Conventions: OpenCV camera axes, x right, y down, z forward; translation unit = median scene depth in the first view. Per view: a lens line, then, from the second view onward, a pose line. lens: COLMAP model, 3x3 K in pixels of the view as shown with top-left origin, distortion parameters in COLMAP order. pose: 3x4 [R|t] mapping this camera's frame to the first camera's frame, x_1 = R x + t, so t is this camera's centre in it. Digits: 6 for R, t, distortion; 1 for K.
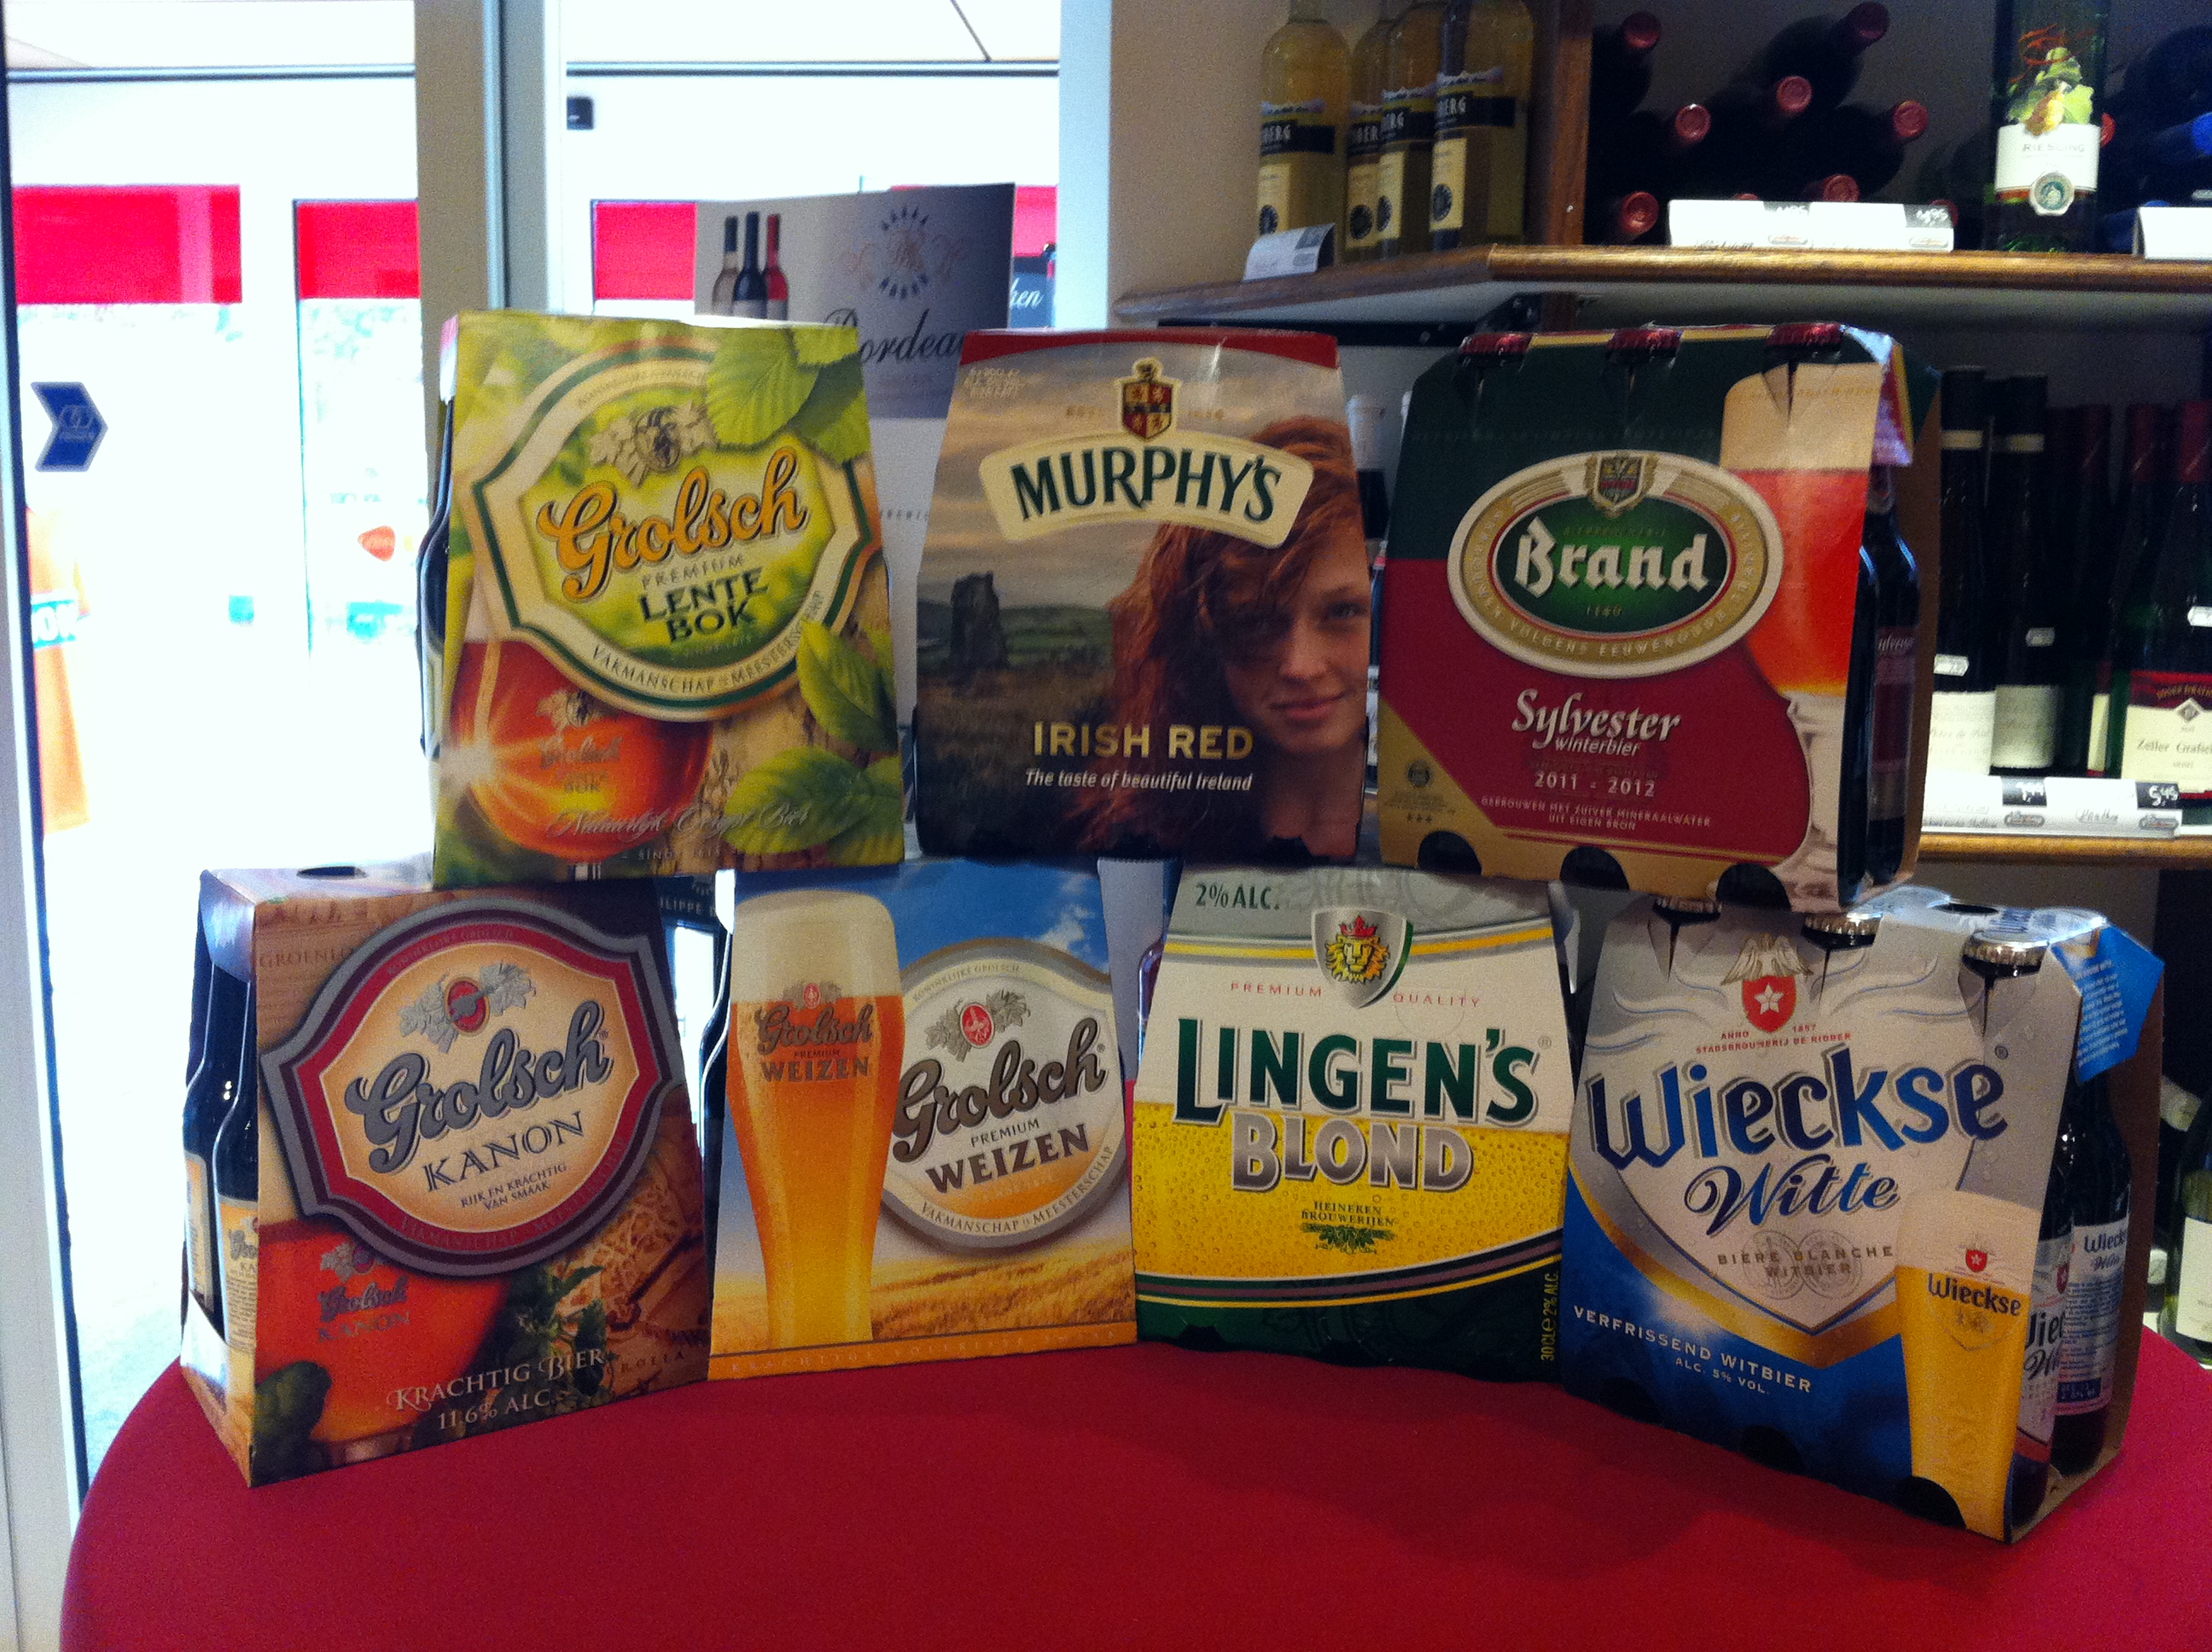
lens RADIAL K [[2203.8, 0, 1106.0], [0, 2203.8, 826.0], [0, 0, 1]] dist [0.129079, -0.357420]
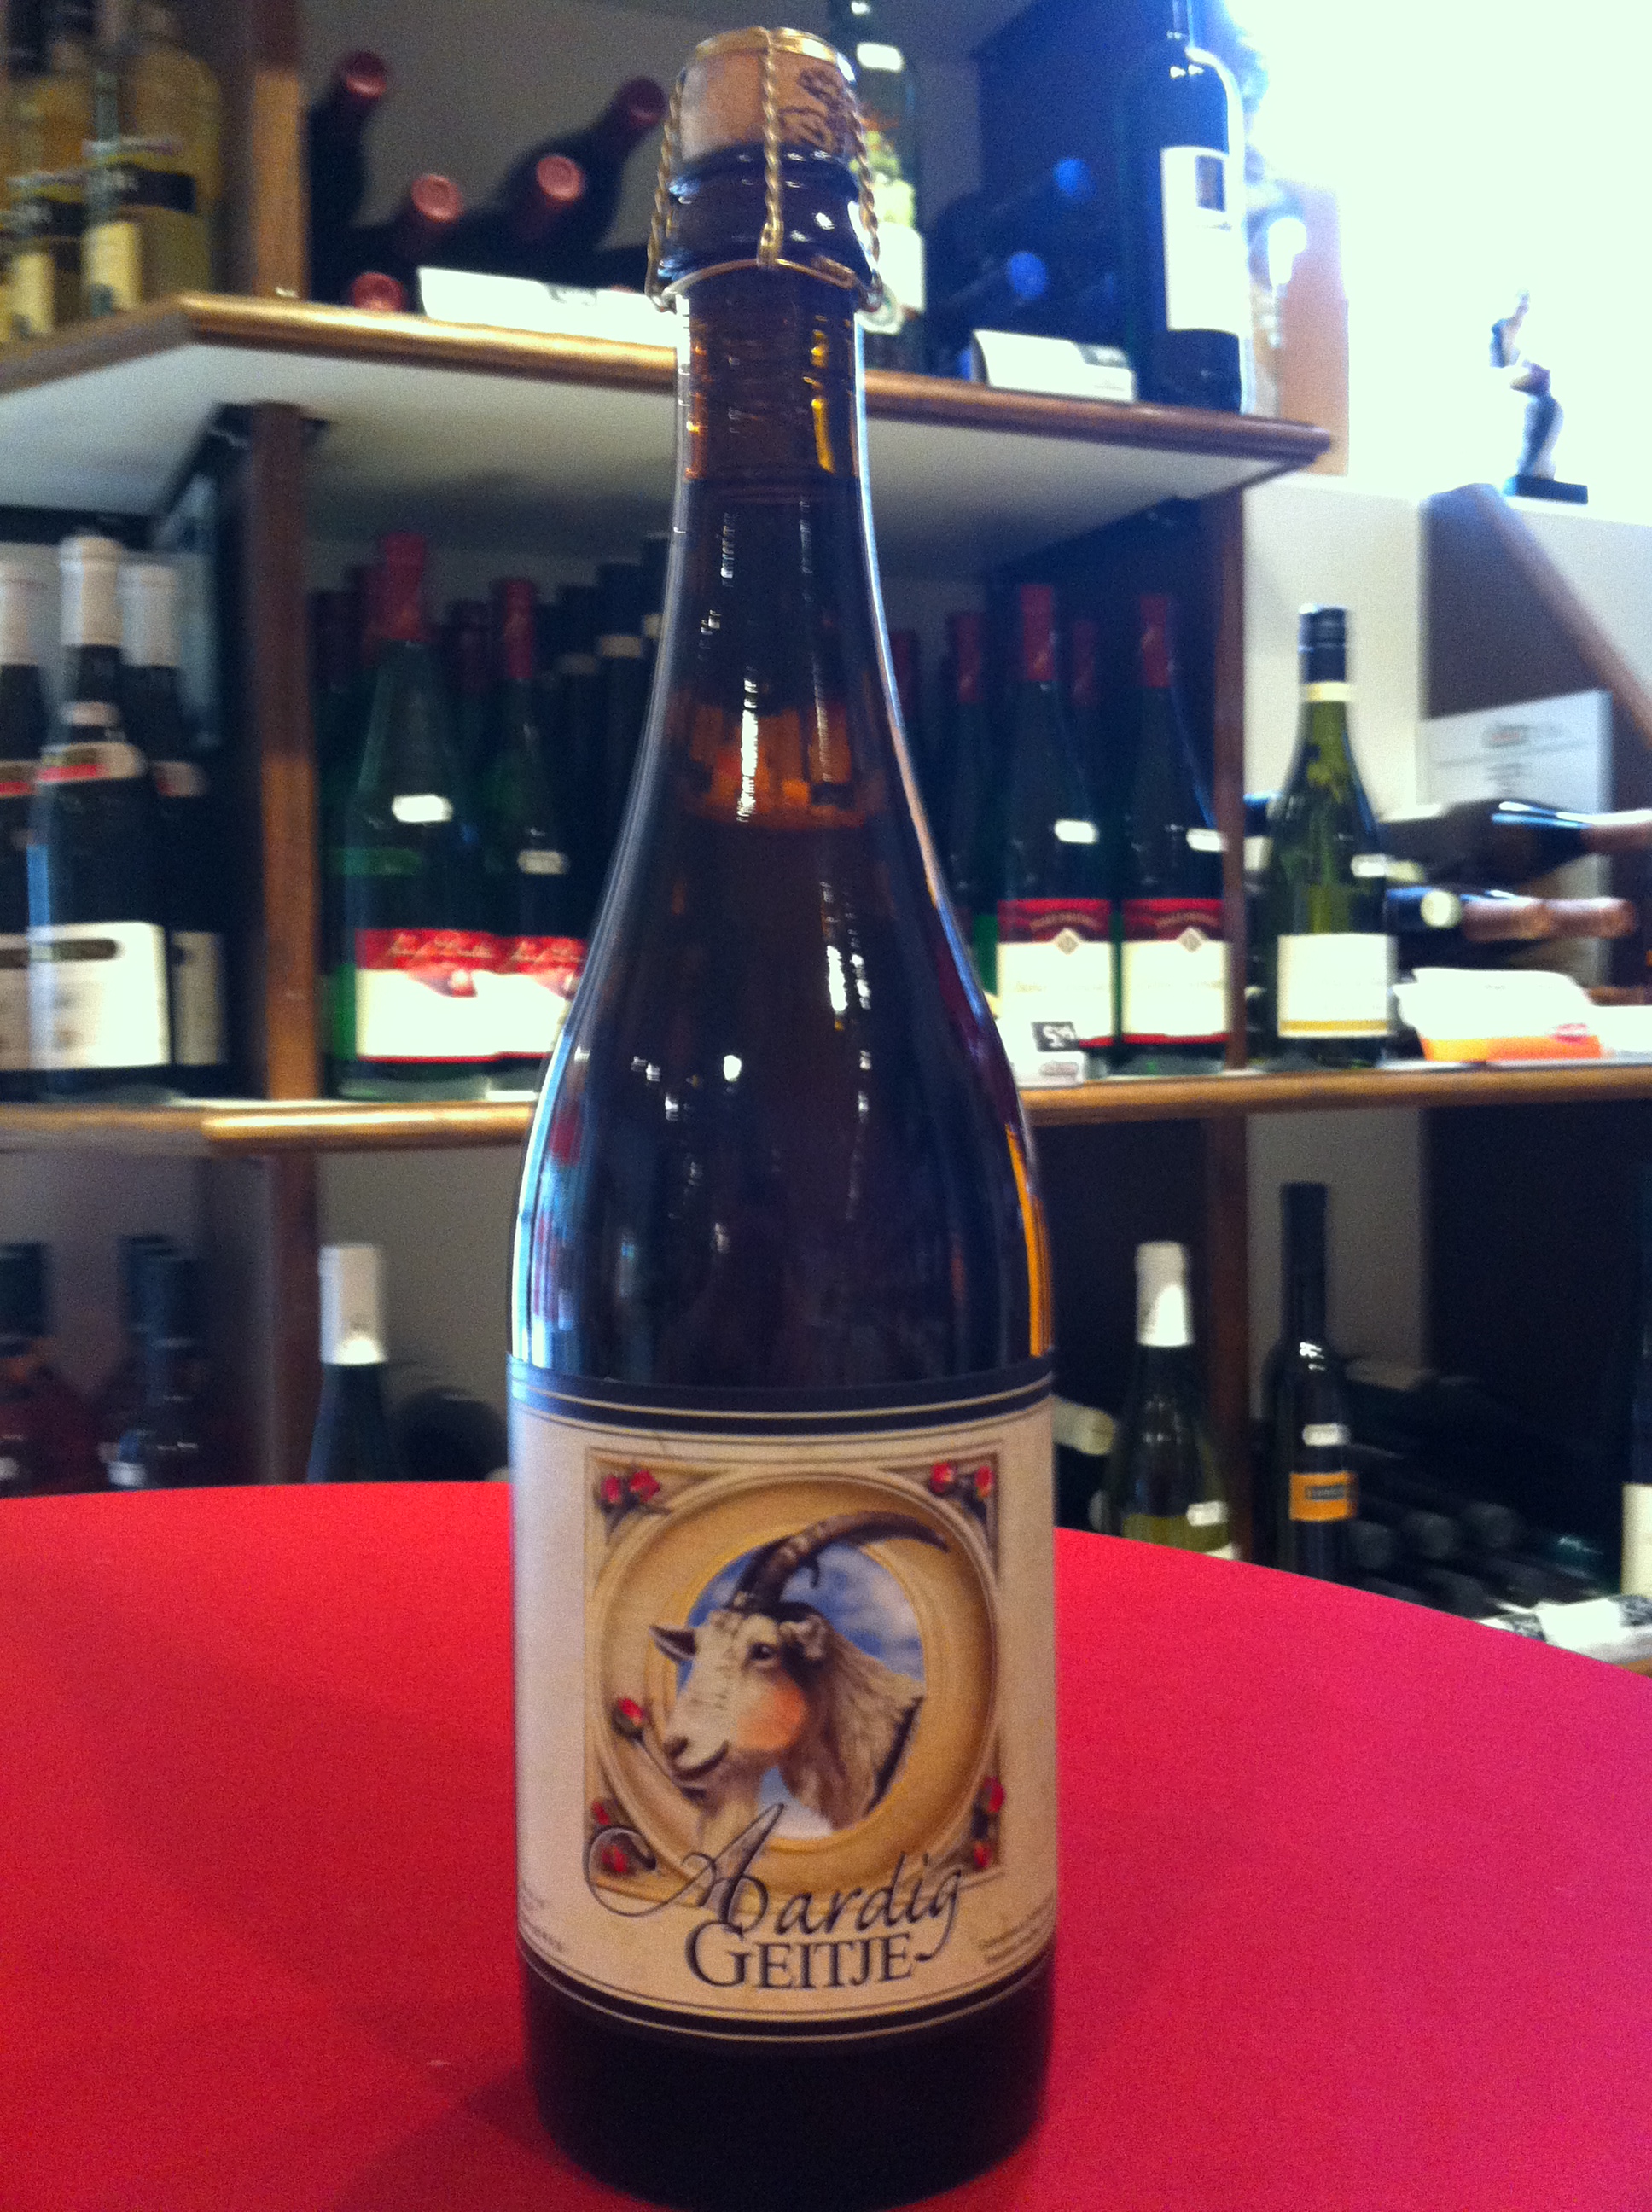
lens RADIAL K [[2203.8, 0, 826.0], [0, 2203.8, 1106.0], [0, 0, 1]] dist [0.129079, -0.357420]
pose [[0.891580, -0.046096, 0.450511, 0.022369], [0.097781, 0.990935, -0.092121, 0.078141], [-0.442181, 0.126185, 0.888005, 0.300840]]
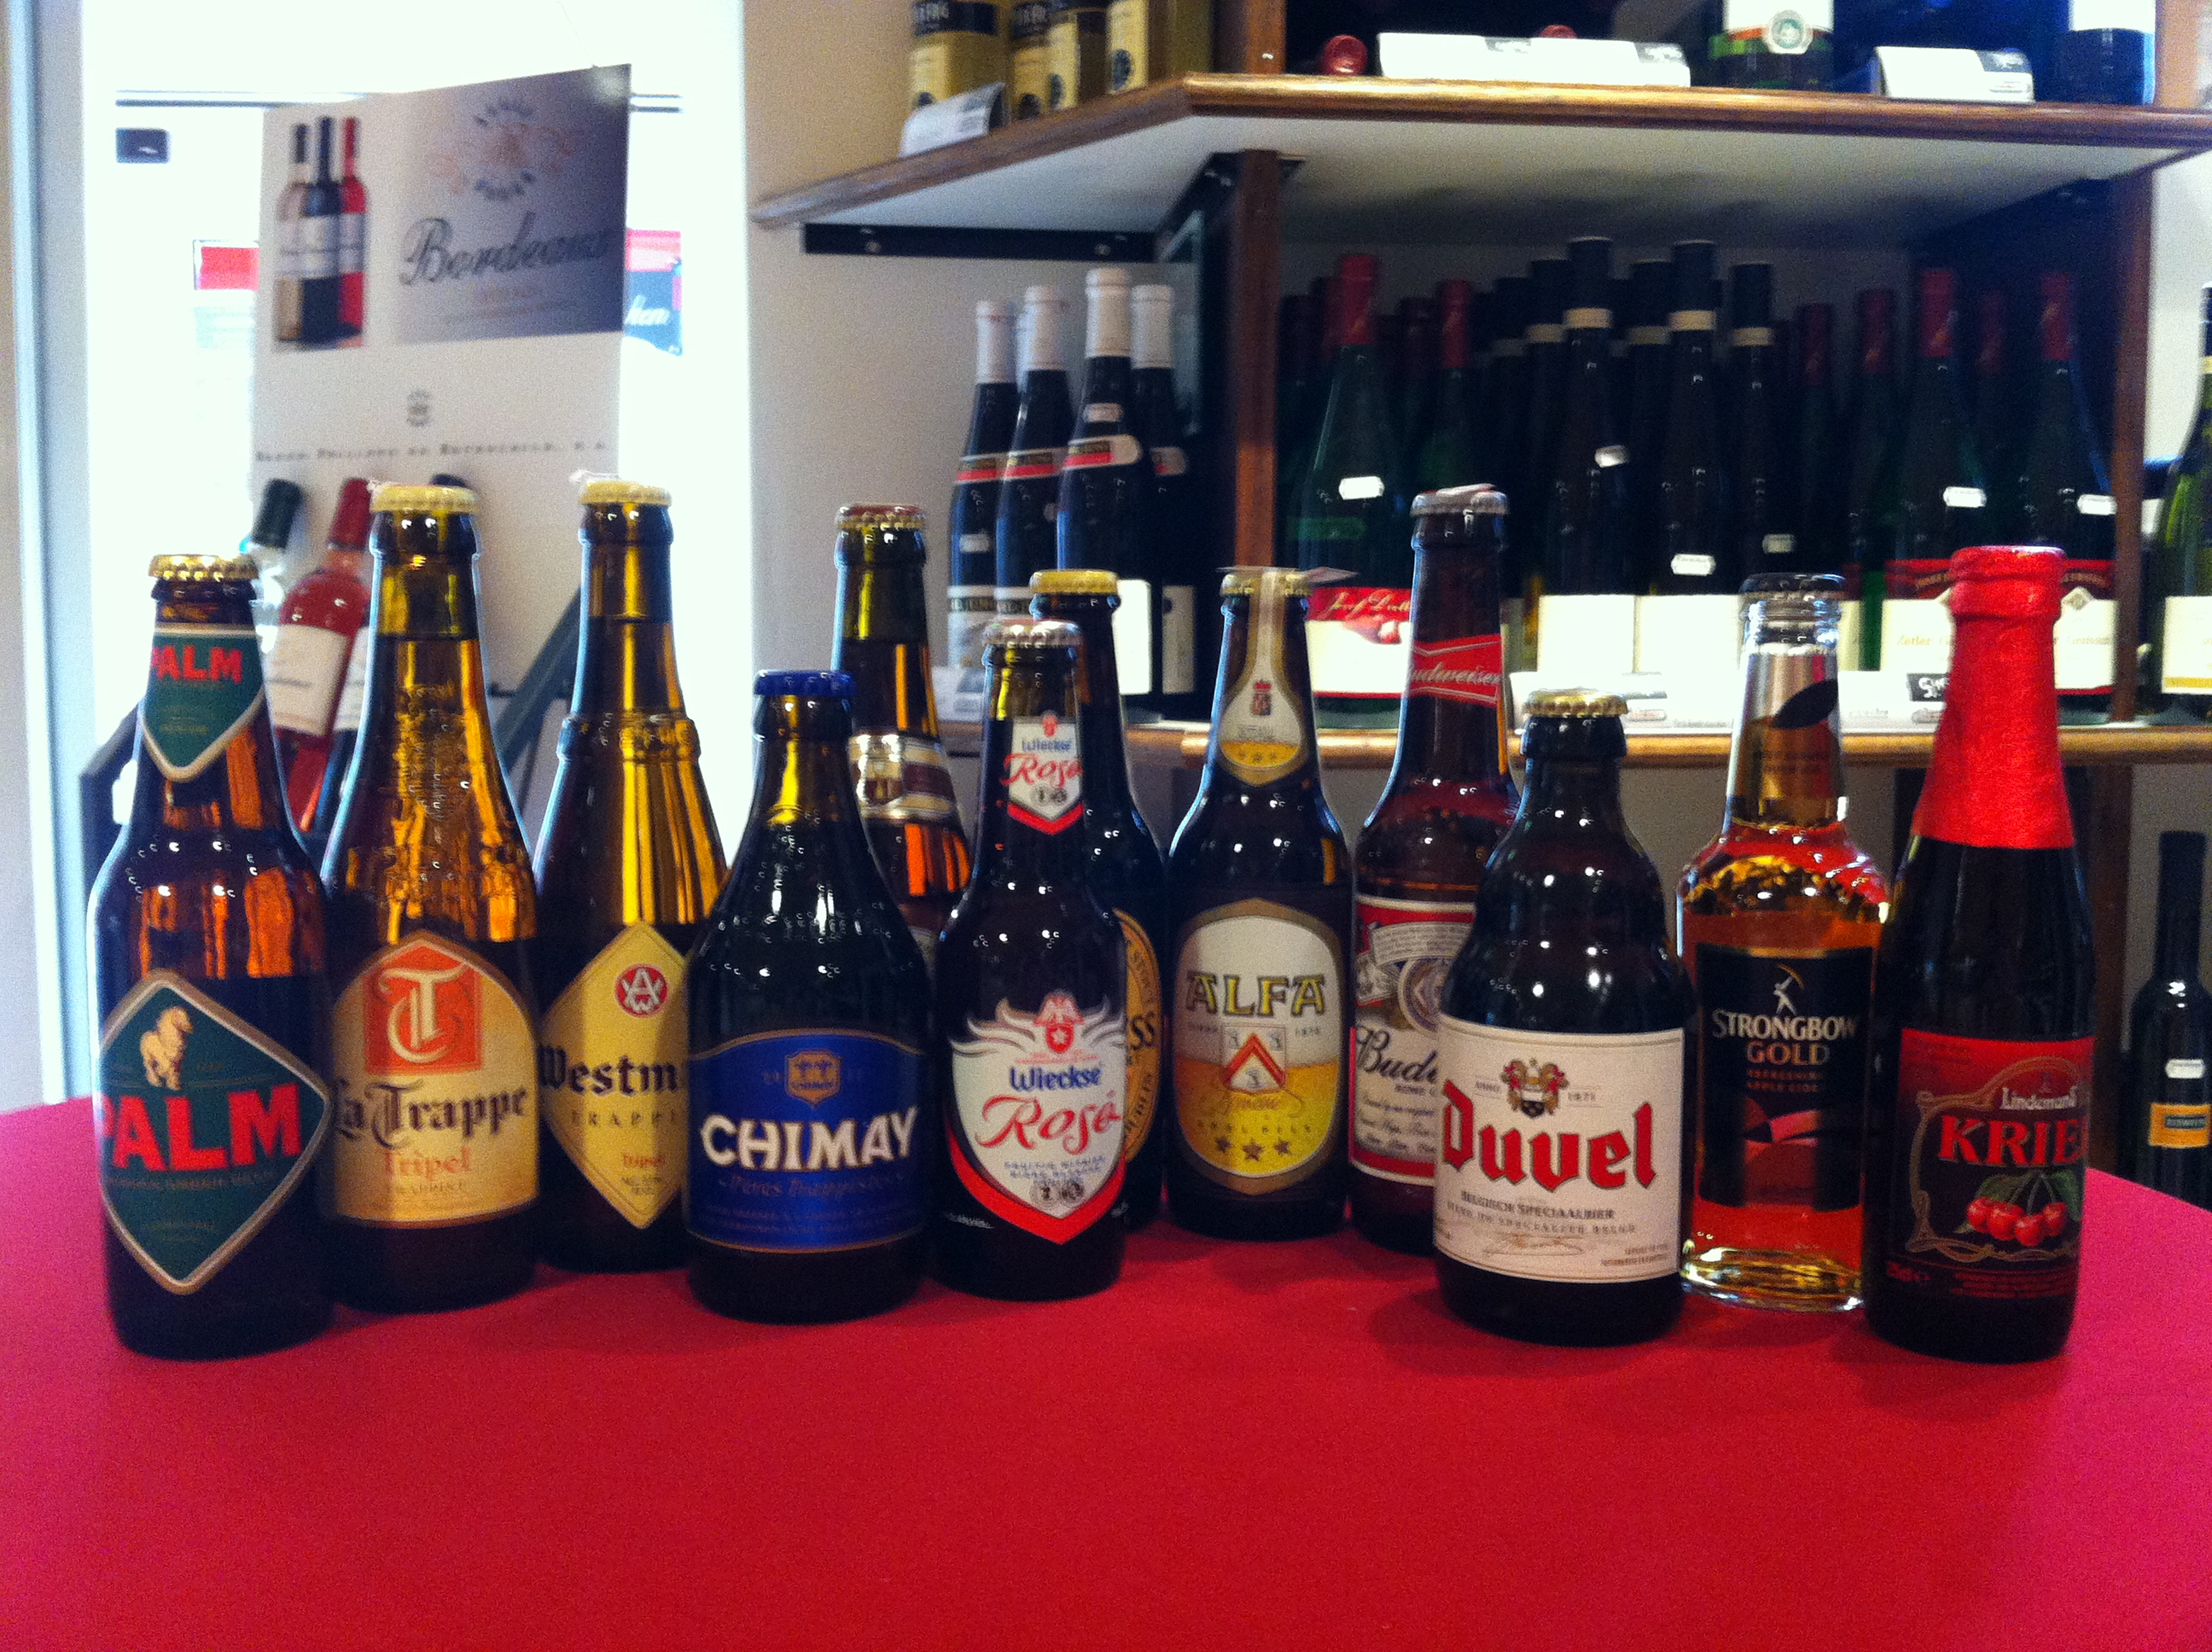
lens RADIAL K [[2214.1, 0, 1106.0], [0, 2214.1, 826.0], [0, 0, 1]] dist [0.099593, -0.366845]
pose [[0.986747, -0.025782, 0.160203, -0.006622], [0.036227, 0.997380, -0.062623, 0.085636], [-0.158169, 0.067597, 0.985096, 0.156761]]
